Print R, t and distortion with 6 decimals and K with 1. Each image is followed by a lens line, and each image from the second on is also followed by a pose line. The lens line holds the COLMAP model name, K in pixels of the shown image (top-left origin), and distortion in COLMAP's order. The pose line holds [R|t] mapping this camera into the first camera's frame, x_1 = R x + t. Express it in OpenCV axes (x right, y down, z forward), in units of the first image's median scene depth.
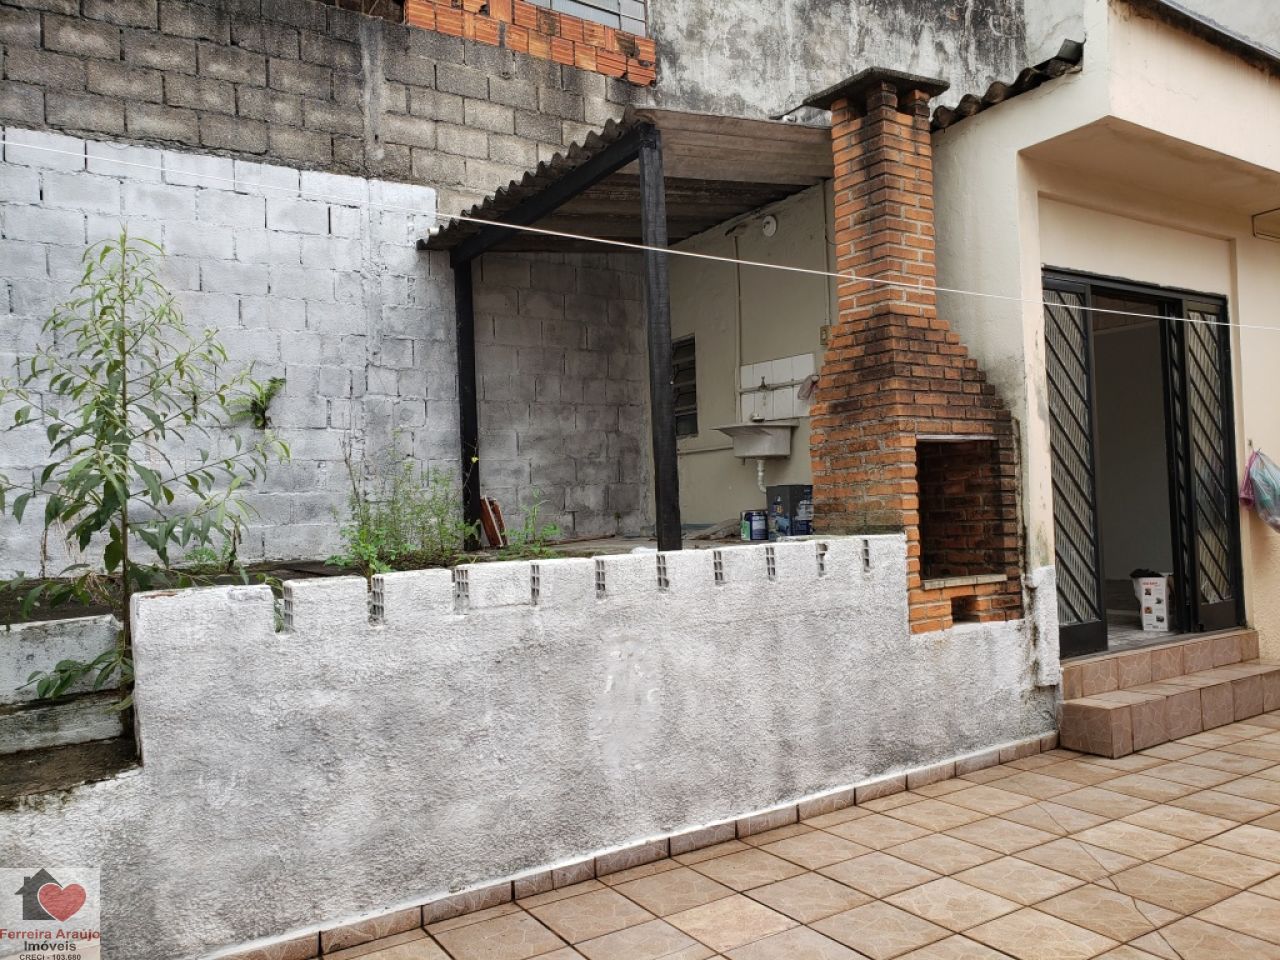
lens RADIAL K [[1006.2, 0, 639.0], [0, 1006.2, 477.9], [0, 0, 1]] dist [0.018887, -0.002490]
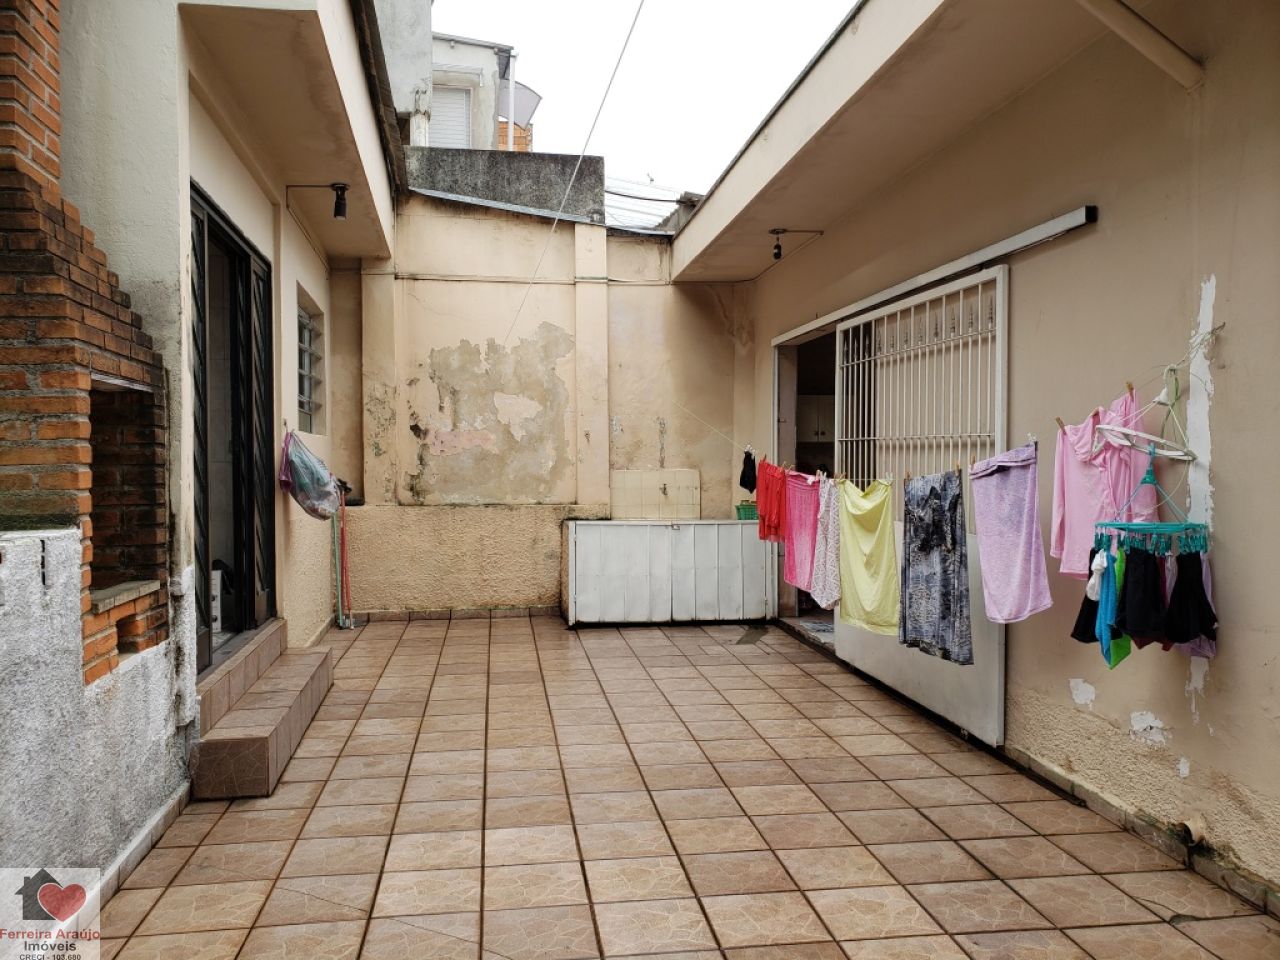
lens RADIAL K [[996.9, 0, 633.1], [0, 996.9, 484.2], [0, 0, 1]] dist [0.086012, -0.160817]
pose [[0.413602, 0.014367, 0.910344, -0.155471], [-0.038119, 0.999272, 0.001548, 0.013051], [-0.909659, -0.035342, 0.413849, 0.404707]]
